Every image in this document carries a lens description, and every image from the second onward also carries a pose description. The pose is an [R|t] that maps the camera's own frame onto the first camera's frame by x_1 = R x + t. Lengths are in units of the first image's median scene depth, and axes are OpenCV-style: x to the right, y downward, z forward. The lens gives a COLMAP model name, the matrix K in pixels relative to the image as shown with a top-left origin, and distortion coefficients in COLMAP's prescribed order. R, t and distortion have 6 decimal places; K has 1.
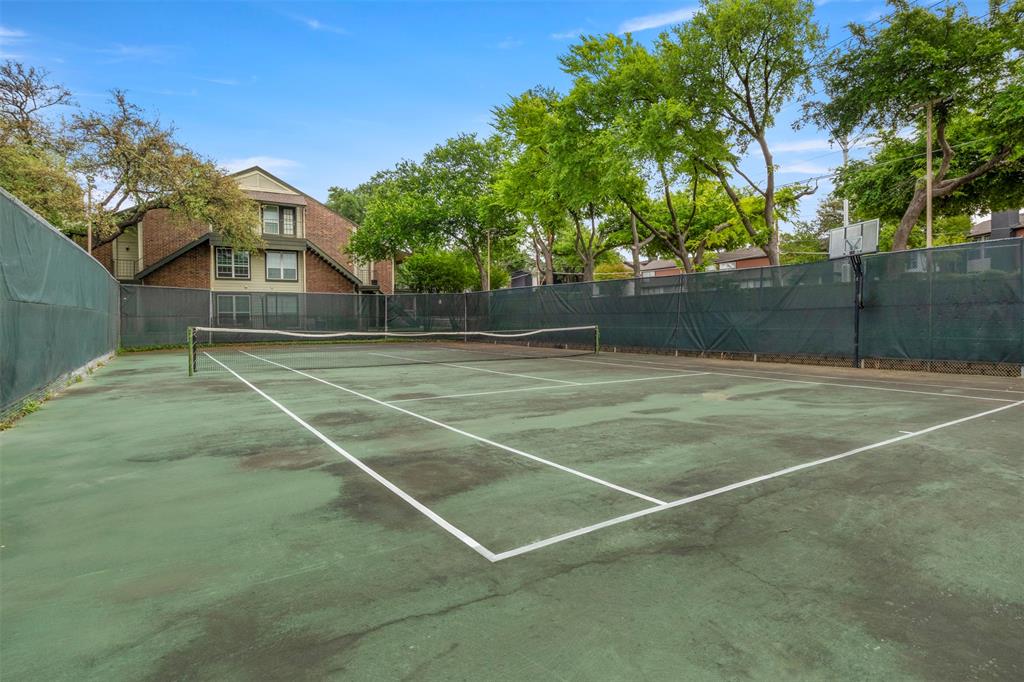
lens RADIAL K [[511.2, 0, 513.1], [0, 511.2, 343.9], [0, 0, 1]] dist [0.000668, -0.000085]
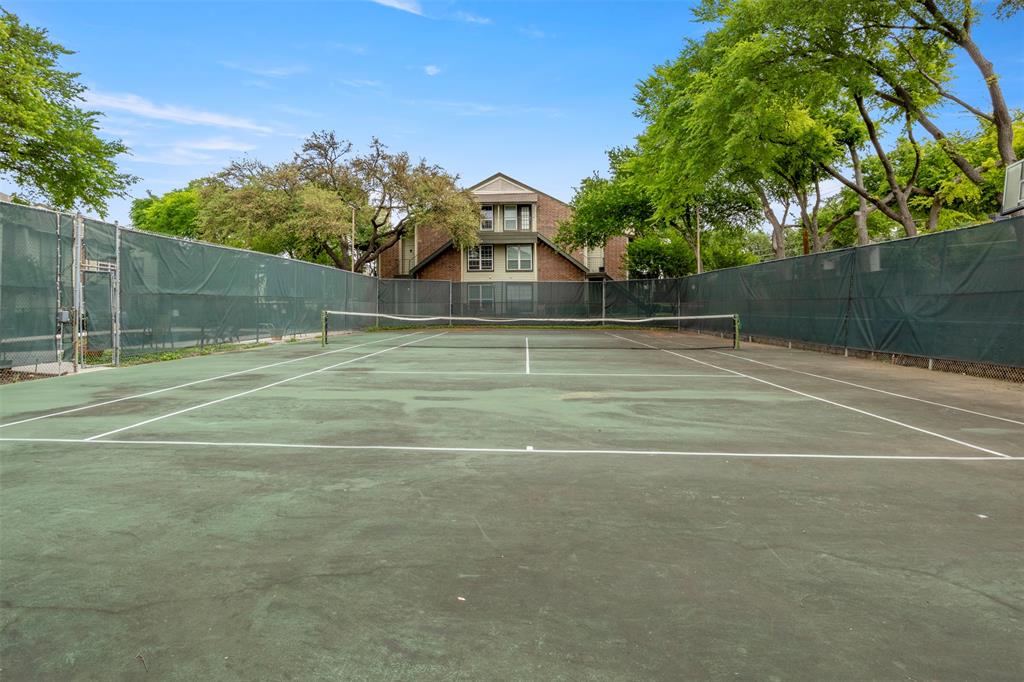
lens RADIAL K [[526.4, 0, 514.0], [0, 526.4, 306.9], [0, 0, 1]] dist [-0.001419, -0.000477]
pose [[0.828778, 0.004362, -0.559561, 0.190198], [-0.030309, 0.998852, -0.037105, -0.002516], [0.558757, 0.047712, 0.827958, 0.050711]]
